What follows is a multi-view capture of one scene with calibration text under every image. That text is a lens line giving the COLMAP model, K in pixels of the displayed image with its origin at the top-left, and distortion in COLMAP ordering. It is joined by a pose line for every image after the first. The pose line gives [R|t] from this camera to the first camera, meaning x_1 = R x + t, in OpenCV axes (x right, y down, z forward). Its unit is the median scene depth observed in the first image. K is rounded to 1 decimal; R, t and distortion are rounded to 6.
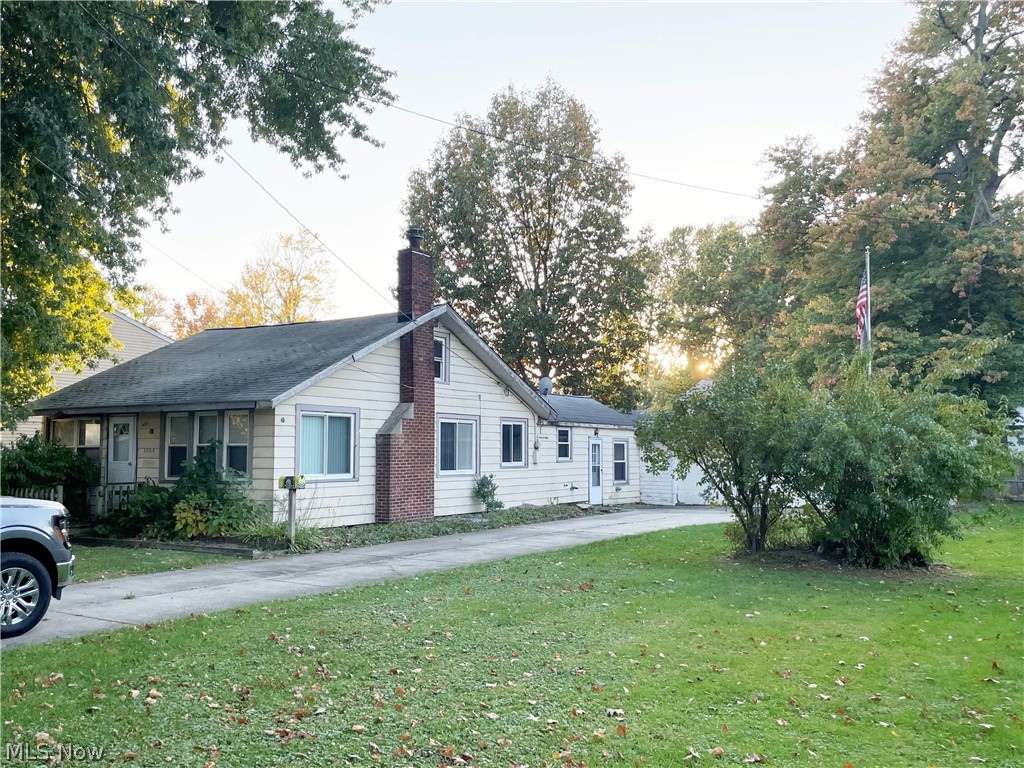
lens RADIAL K [[921.4, 0, 511.8], [0, 921.4, 384.2], [0, 0, 1]] dist [0.004963, 0.001147]
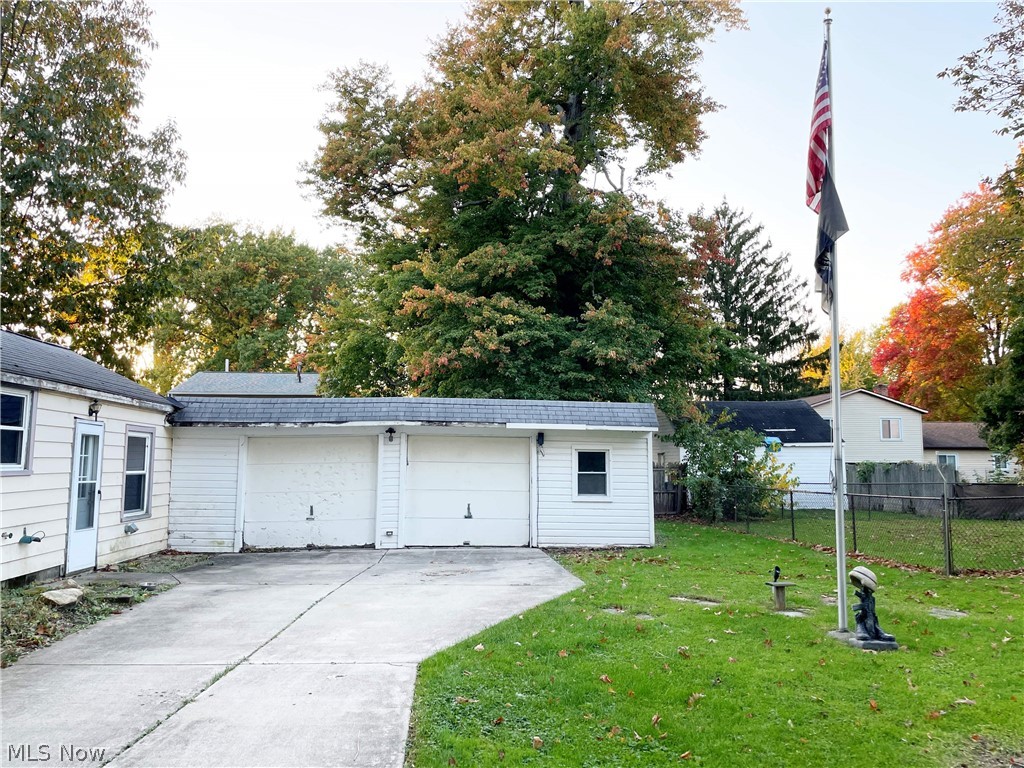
lens RADIAL K [[778.4, 0, 510.0], [0, 778.4, 383.8], [0, 0, 1]] dist [0.036283, -0.002532]
pose [[0.800430, 0.063089, 0.596097, 0.023007], [-0.047639, 0.997996, -0.041656, 0.044449], [-0.597530, 0.004945, 0.801831, 0.544265]]
